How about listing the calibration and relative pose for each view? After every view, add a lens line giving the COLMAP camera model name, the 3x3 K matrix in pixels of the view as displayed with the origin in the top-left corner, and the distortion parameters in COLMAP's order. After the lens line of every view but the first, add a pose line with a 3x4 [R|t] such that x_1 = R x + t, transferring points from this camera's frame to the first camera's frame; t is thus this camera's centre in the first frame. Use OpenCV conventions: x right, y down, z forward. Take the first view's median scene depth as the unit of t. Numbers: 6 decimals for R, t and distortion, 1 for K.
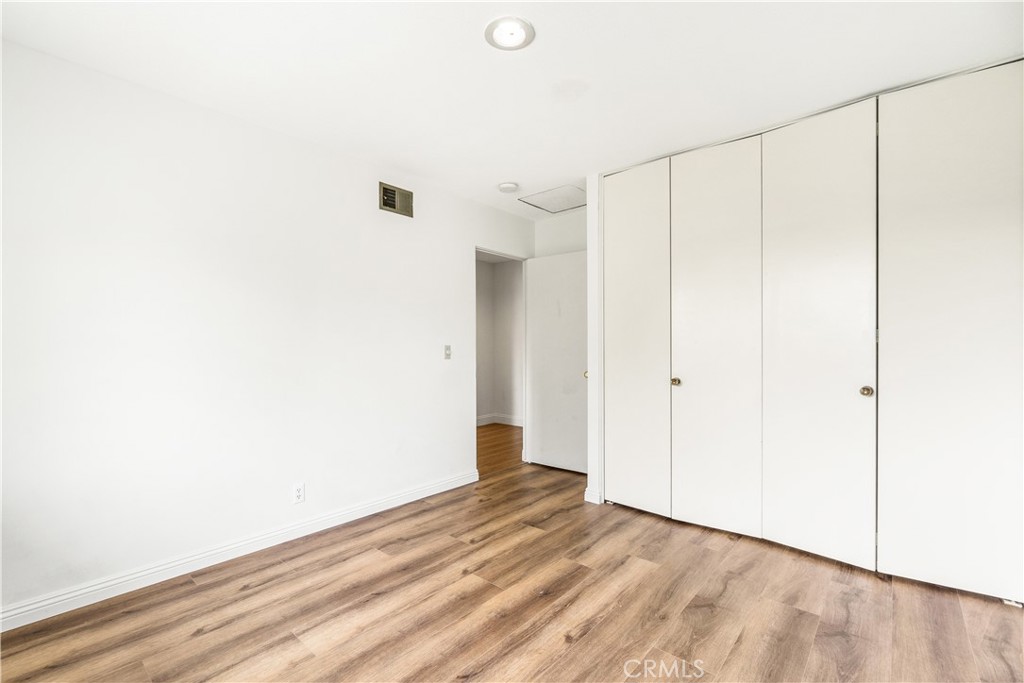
lens RADIAL K [[445.1, 0, 511.2], [0, 445.1, 338.8], [0, 0, 1]] dist [-0.003289, 0.000127]
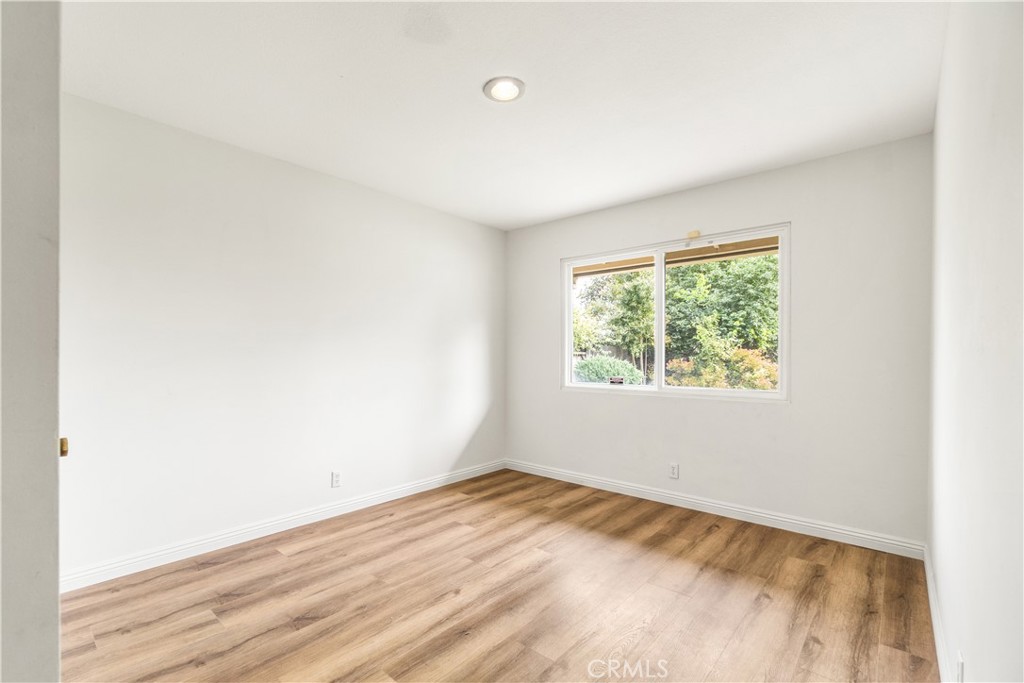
lens RADIAL K [[445.1, 0, 510.7], [0, 445.1, 347.1], [0, 0, 1]] dist [-0.003289, 0.000127]
pose [[-0.999978, -0.002640, 0.006008, -0.021943], [-0.002823, 0.999529, -0.030564, 0.031454], [-0.005925, -0.030580, -0.999515, 2.007600]]
